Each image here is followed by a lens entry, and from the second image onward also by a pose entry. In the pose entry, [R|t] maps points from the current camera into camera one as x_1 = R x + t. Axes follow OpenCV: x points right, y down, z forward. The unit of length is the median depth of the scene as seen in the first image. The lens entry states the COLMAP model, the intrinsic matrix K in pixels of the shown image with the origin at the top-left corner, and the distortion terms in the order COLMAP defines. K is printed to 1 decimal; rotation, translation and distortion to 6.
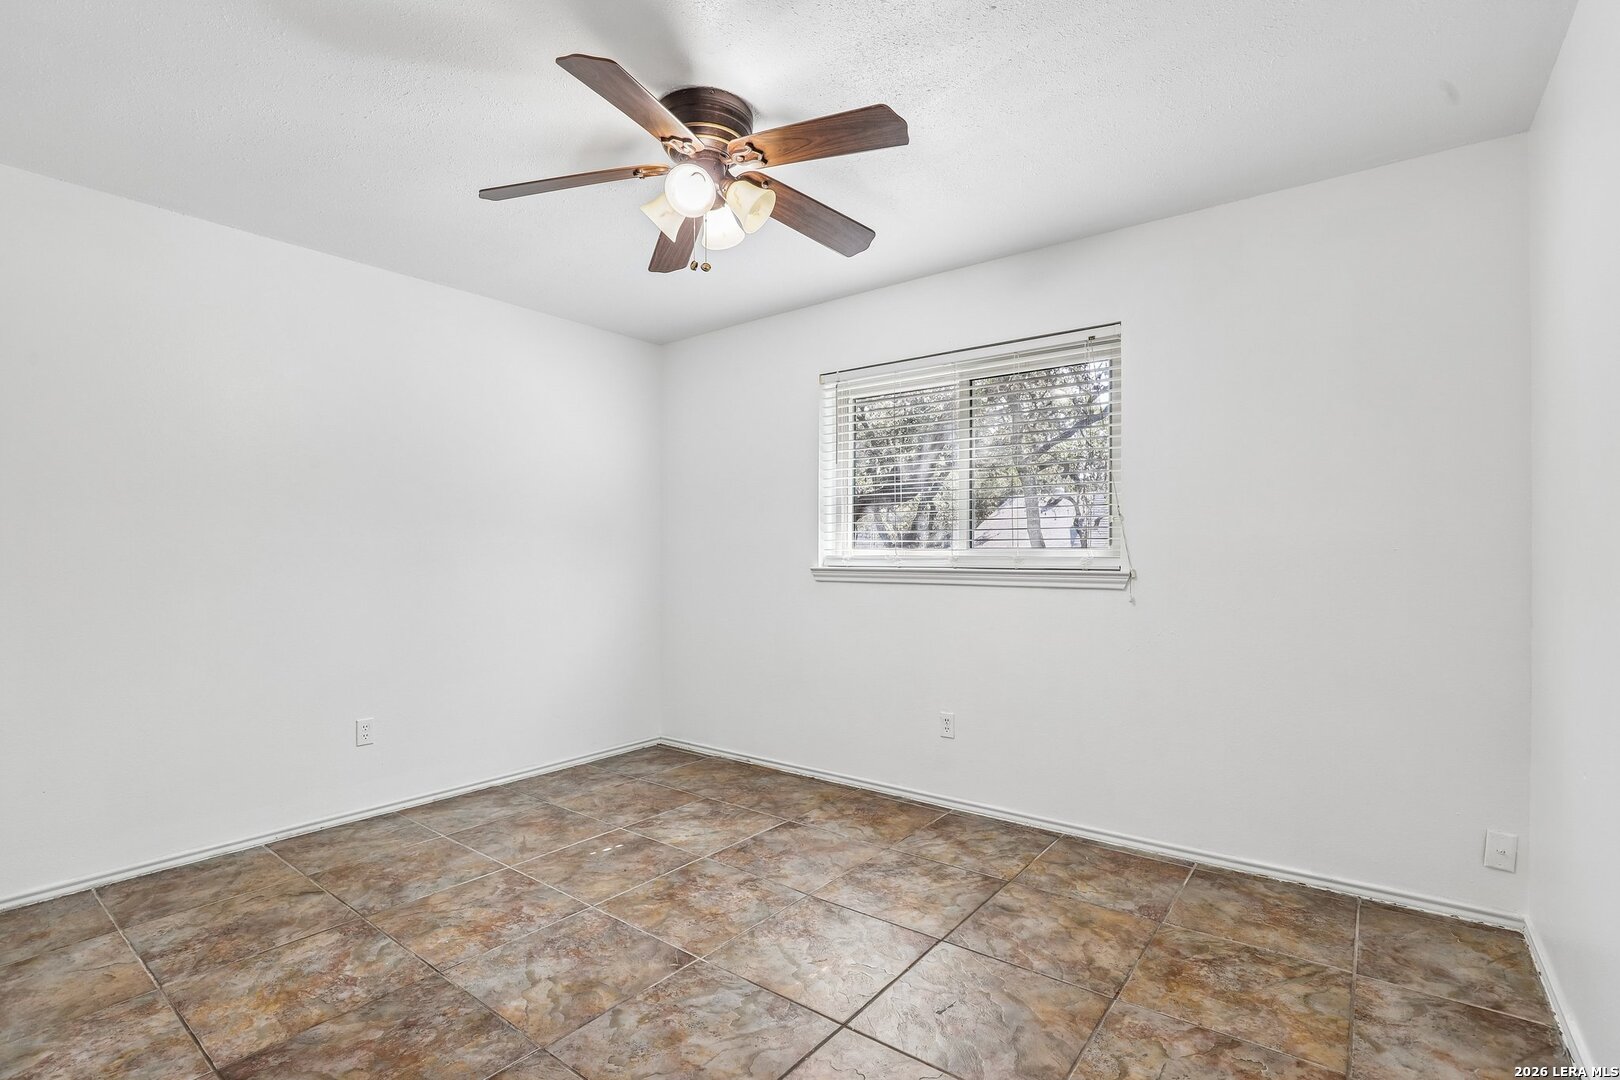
lens RADIAL K [[747.5, 0, 812.7], [0, 747.5, 542.5], [0, 0, 1]] dist [-0.036331, 0.007368]
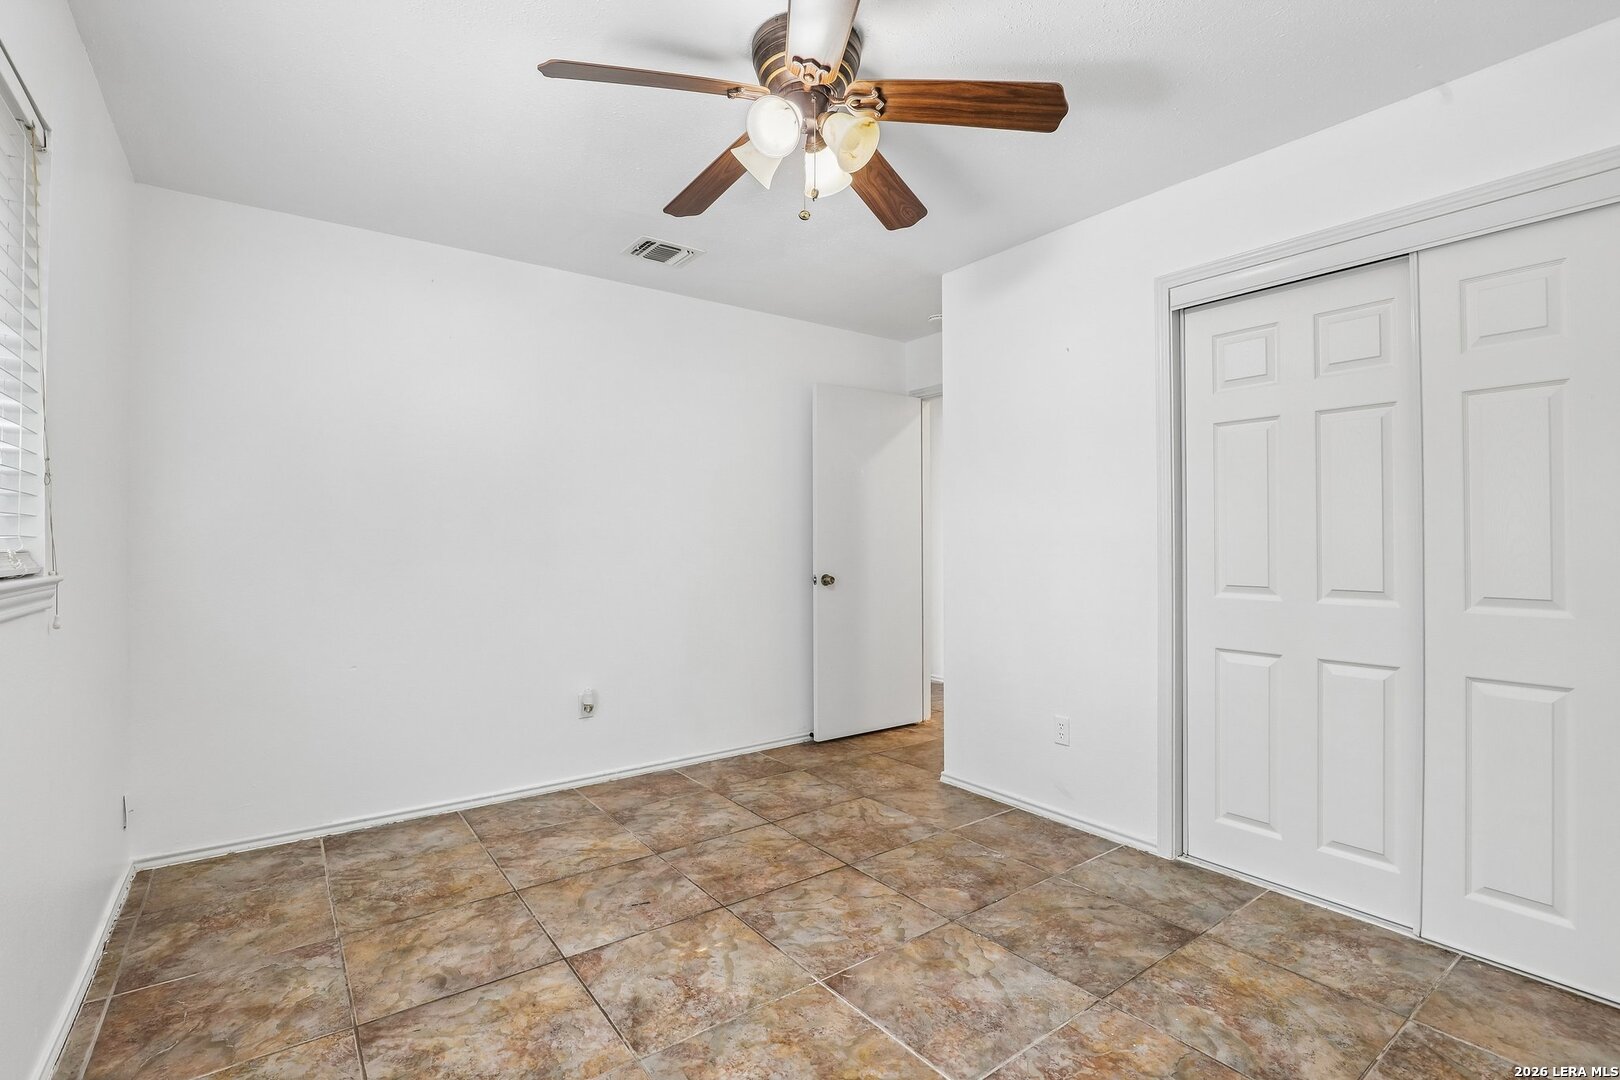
lens RADIAL K [[747.5, 0, 808.7], [0, 747.5, 541.6], [0, 0, 1]] dist [-0.036331, 0.007368]
pose [[-0.959635, 0.006211, 0.281179, -0.408543], [0.003047, 0.999927, -0.011691, 0.026965], [-0.281231, -0.010362, -0.959584, 1.923101]]
